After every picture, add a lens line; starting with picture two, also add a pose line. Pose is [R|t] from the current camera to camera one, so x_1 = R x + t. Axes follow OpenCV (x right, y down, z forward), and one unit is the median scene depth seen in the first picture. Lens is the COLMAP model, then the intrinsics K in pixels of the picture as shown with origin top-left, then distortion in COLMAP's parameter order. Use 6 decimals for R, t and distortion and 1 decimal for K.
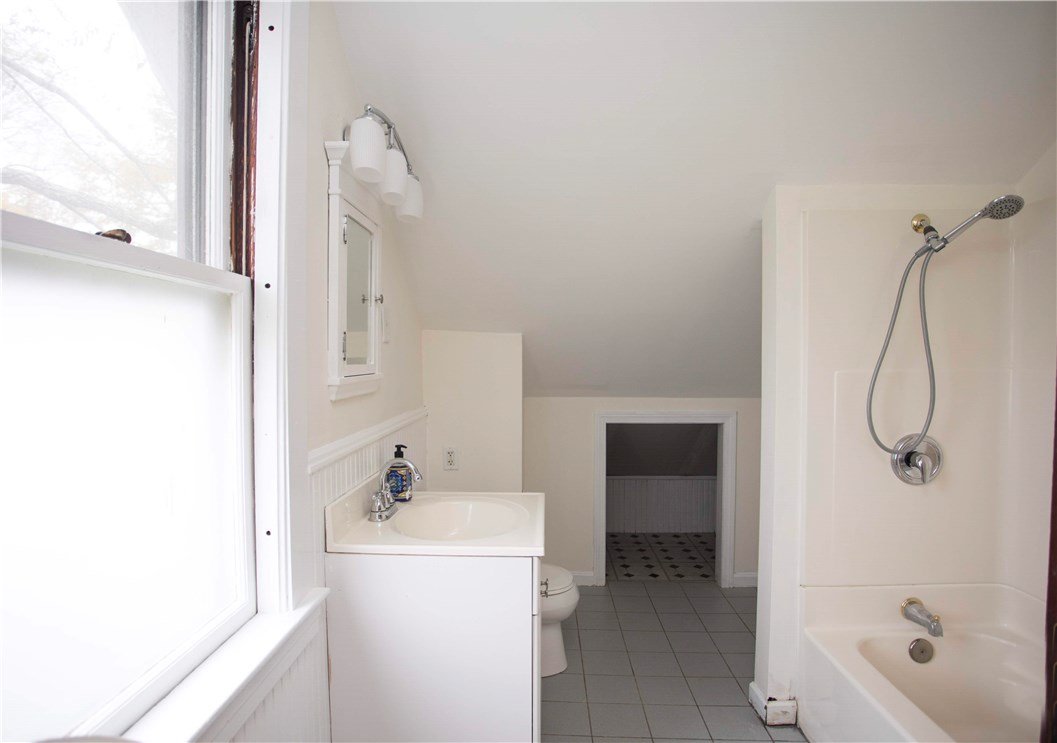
lens RADIAL K [[579.0, 0, 528.5], [0, 579.0, 371.5], [0, 0, 1]] dist [-0.001010, 0.000064]
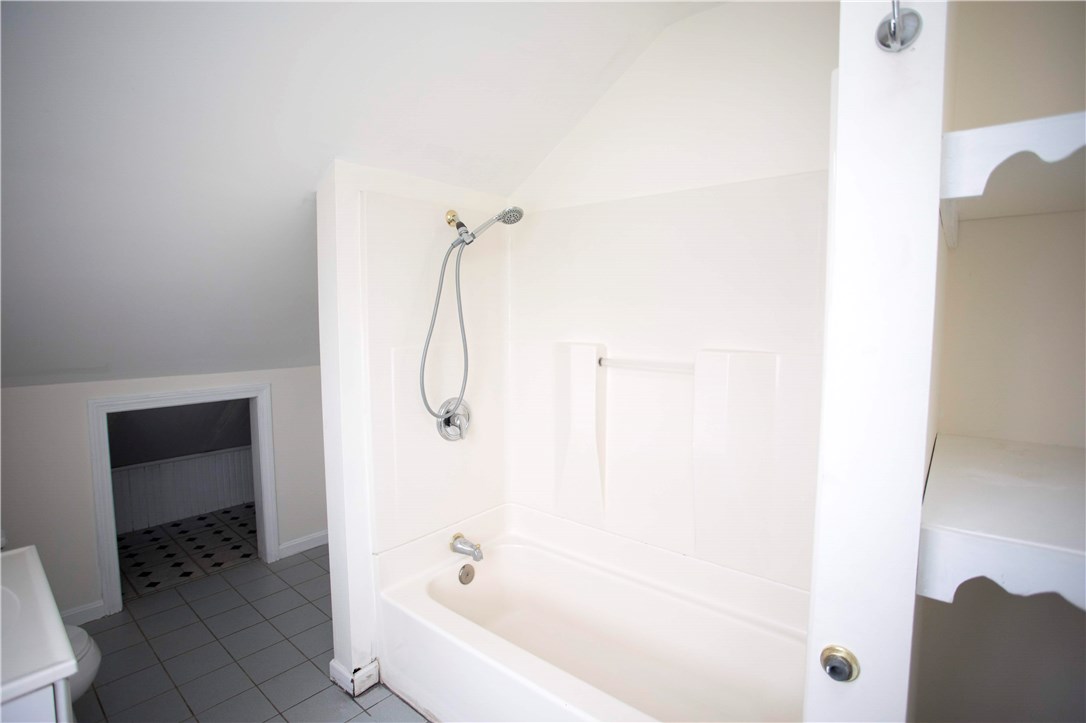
lens RADIAL K [[535.3, 0, 540.9], [0, 535.3, 357.7], [0, 0, 1]] dist [-0.068355, 0.033250]
pose [[0.646378, -0.062487, 0.760454, -0.038080], [0.023273, 0.997792, 0.062208, -0.037508], [-0.762662, -0.022512, 0.646405, 0.162339]]
